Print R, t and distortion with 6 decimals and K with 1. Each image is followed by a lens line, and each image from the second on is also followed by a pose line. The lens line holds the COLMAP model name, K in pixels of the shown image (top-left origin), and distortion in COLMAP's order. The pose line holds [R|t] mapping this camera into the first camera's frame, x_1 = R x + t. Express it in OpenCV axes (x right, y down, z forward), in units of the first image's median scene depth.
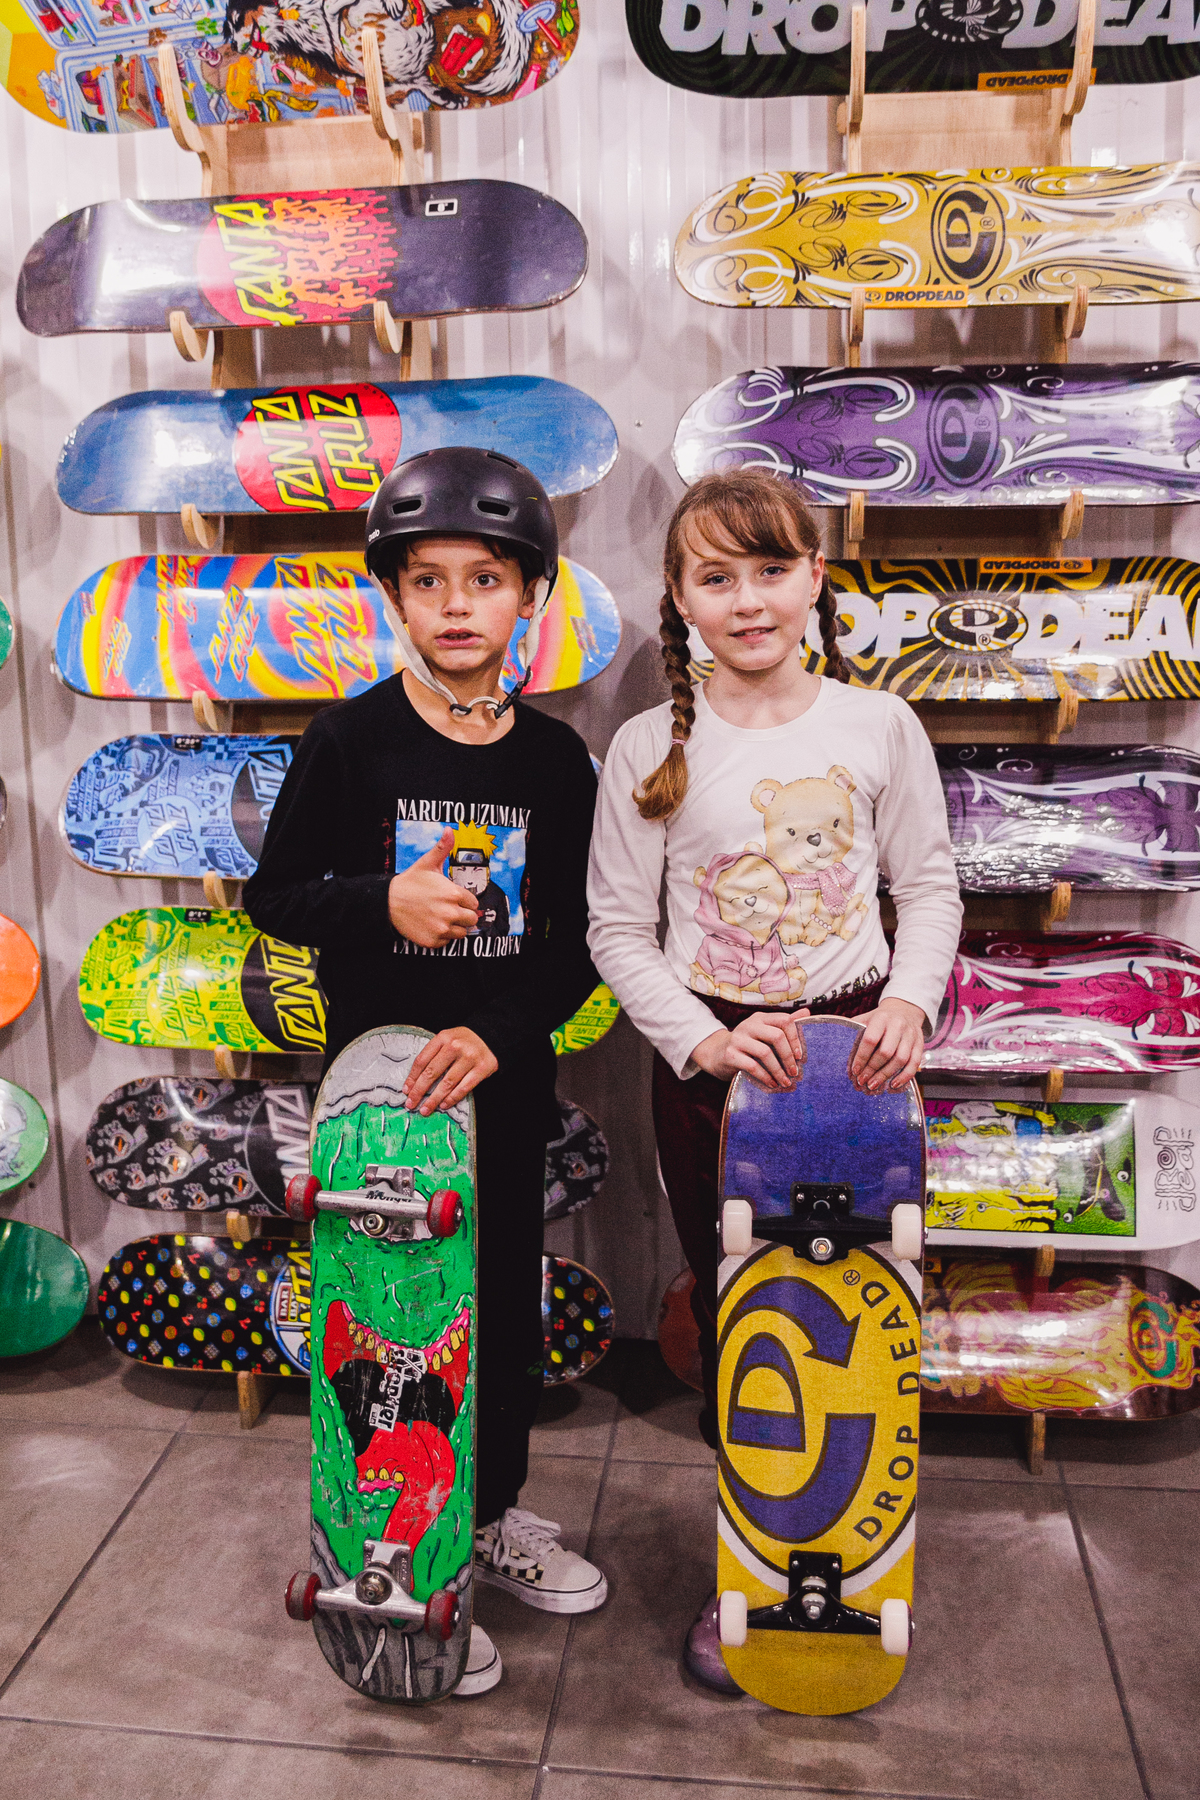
lens RADIAL K [[1712.7, 0, 596.9], [0, 1712.7, 807.0], [0, 0, 1]] dist [-0.103865, 0.113649]
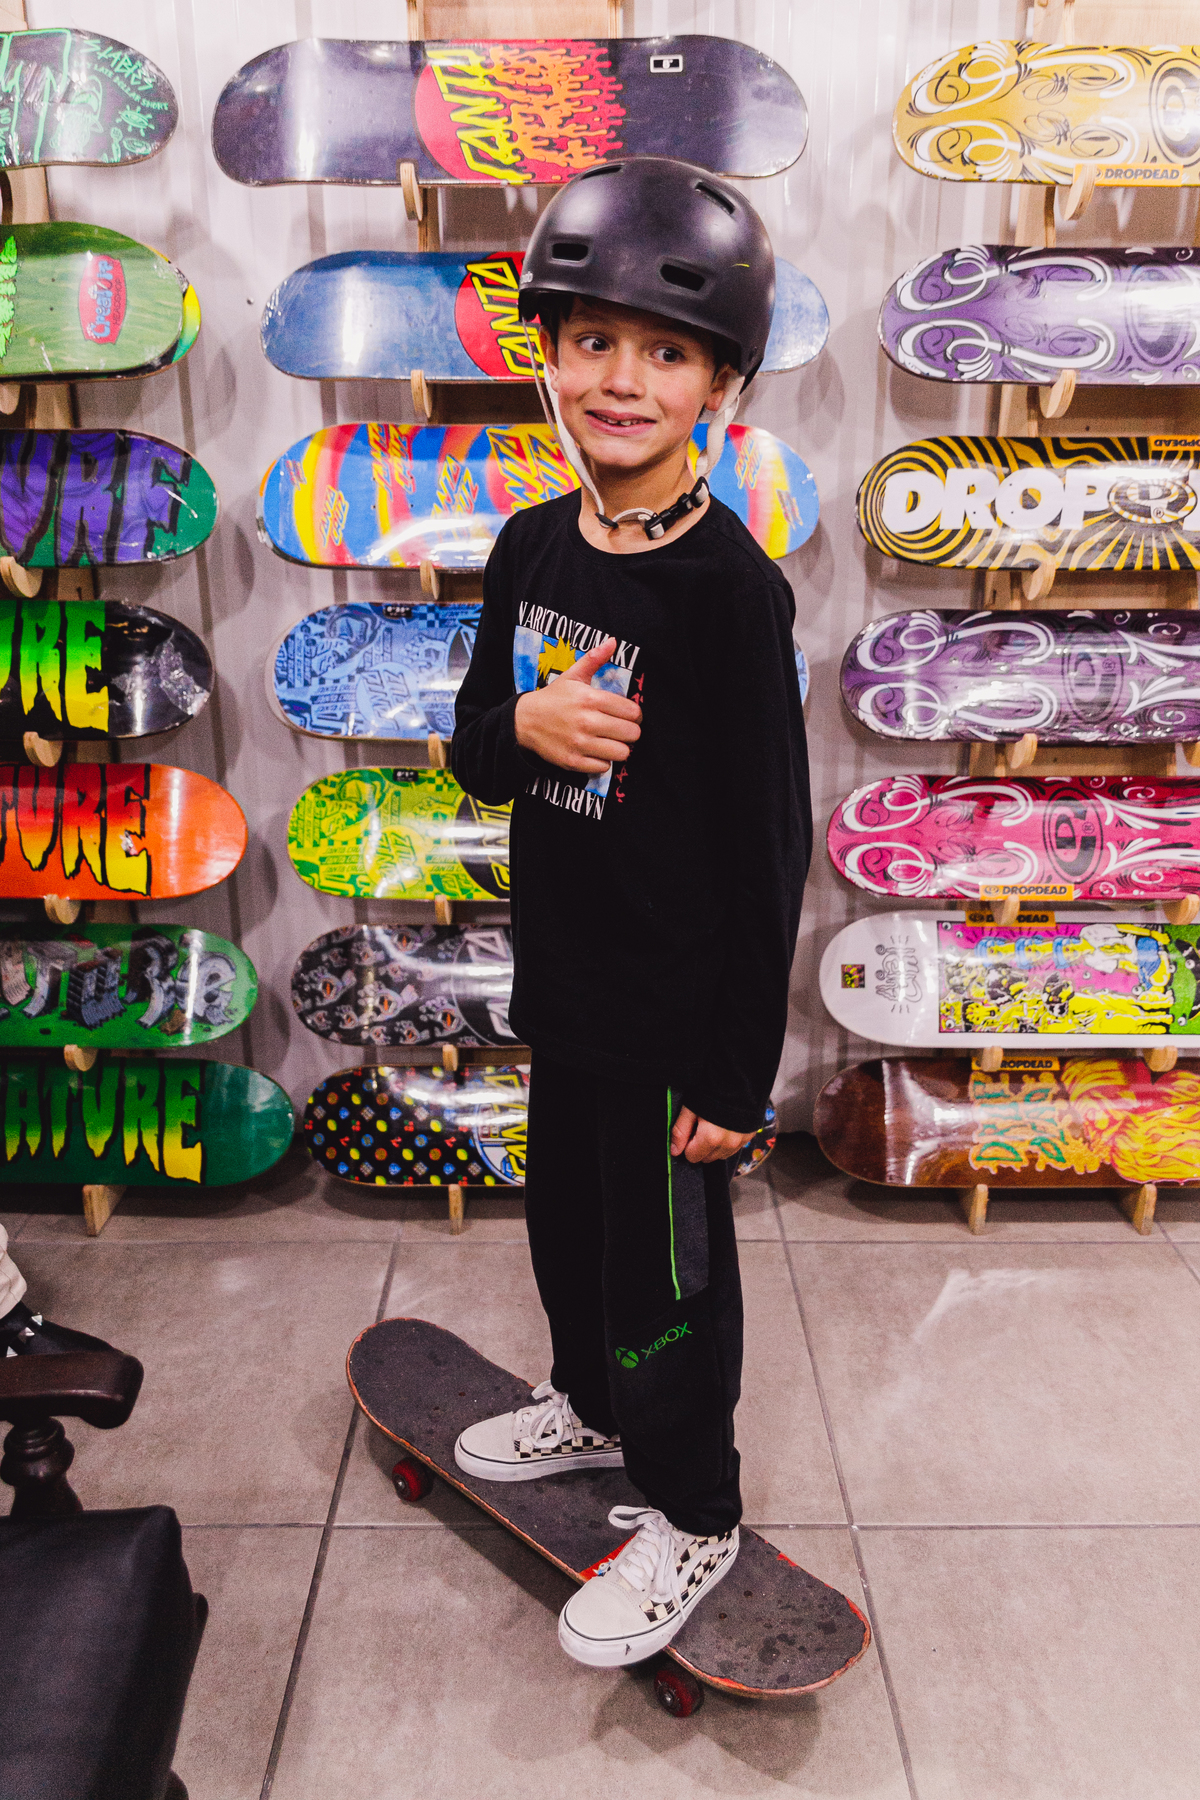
lens RADIAL K [[1383.4, 0, 596.4], [0, 1383.4, 871.4], [0, 0, 1]] dist [0.010935, -0.014975]
pose [[0.990932, -0.027357, 0.131547, -0.244020], [0.008099, 0.989433, 0.144762, -0.001428], [-0.134118, -0.142384, 0.980683, 0.130299]]
